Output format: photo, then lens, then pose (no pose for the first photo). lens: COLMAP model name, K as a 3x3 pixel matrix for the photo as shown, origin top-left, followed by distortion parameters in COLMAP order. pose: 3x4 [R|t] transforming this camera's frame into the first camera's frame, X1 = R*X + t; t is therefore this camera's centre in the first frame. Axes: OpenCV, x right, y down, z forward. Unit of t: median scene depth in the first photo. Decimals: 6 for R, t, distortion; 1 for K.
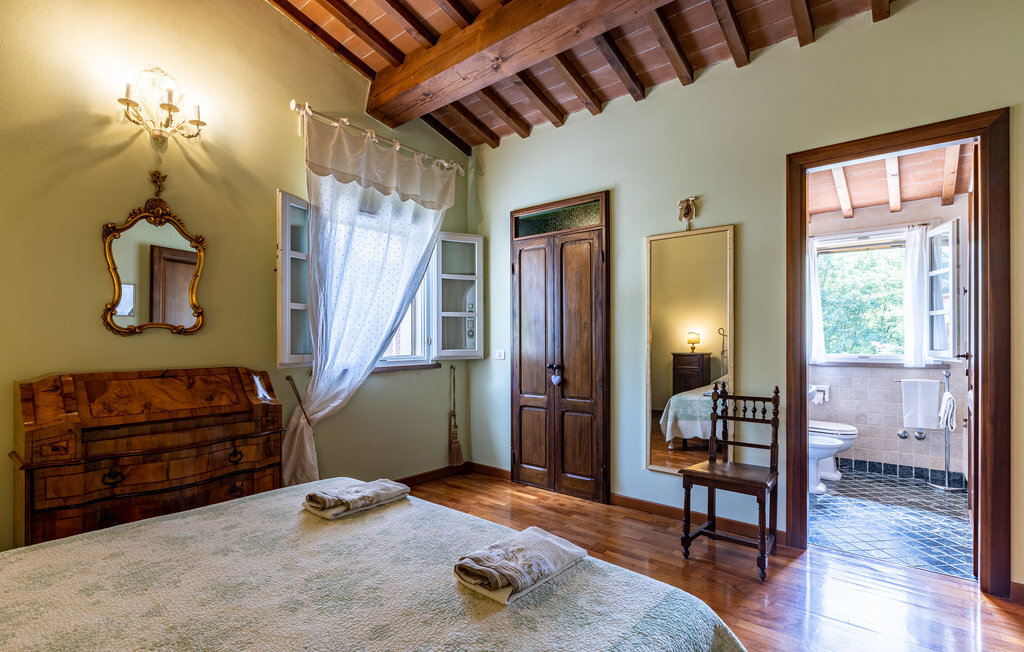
lens RADIAL K [[482.9, 0, 514.7], [0, 482.9, 335.3], [0, 0, 1]] dist [-0.004428, -0.000457]
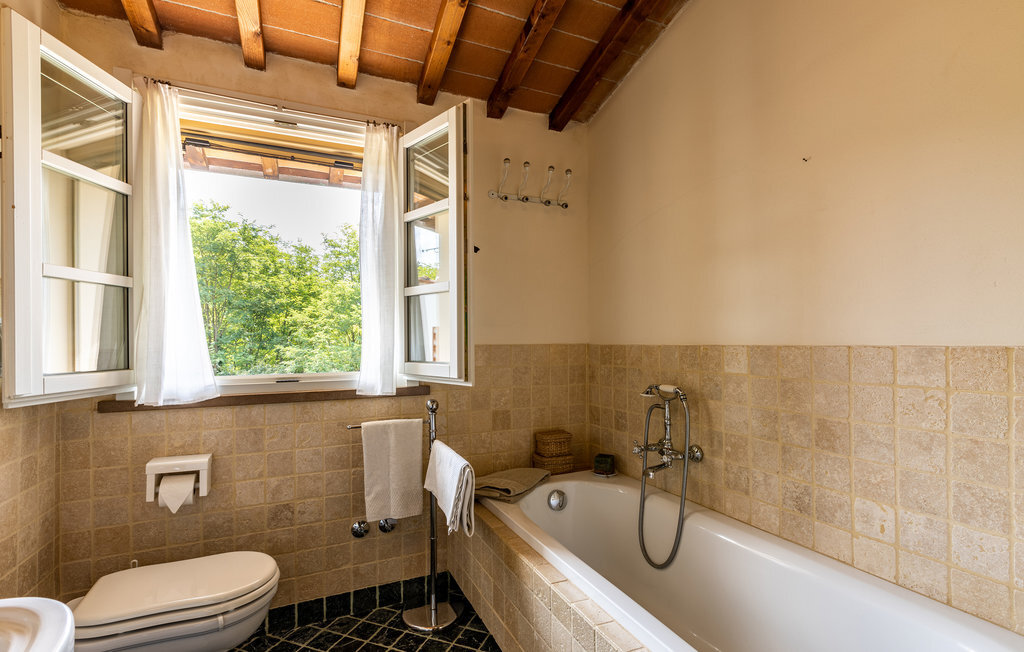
lens RADIAL K [[463.6, 0, 531.5], [0, 463.6, 338.6], [0, 0, 1]] dist [0.001612, -0.004583]
pose [[0.413544, 0.000538, 0.910484, 0.422659], [0.000212, 1.000000, -0.000687, 0.005272], [-0.910484, 0.000477, 0.413543, 0.613417]]
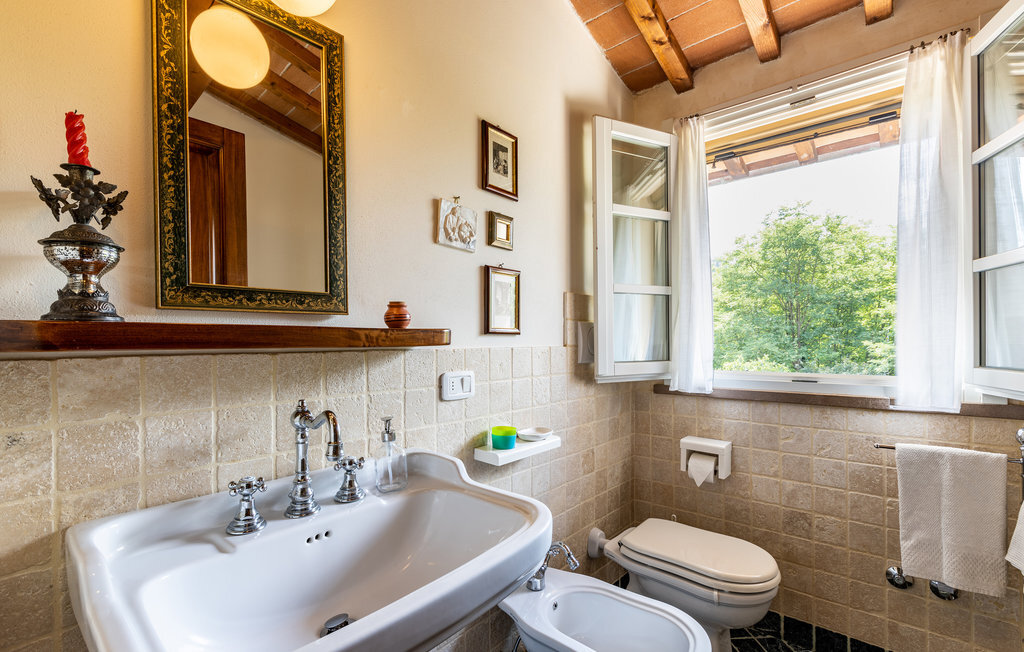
lens RADIAL K [[463.6, 0, 494.6], [0, 463.6, 341.3], [0, 0, 1]] dist [0.001612, -0.004583]
pose [[0.999216, -0.008345, -0.038688, 0.474583], [0.008680, 0.999926, 0.008485, 0.004663], [0.038615, -0.008814, 0.999215, 0.589097]]
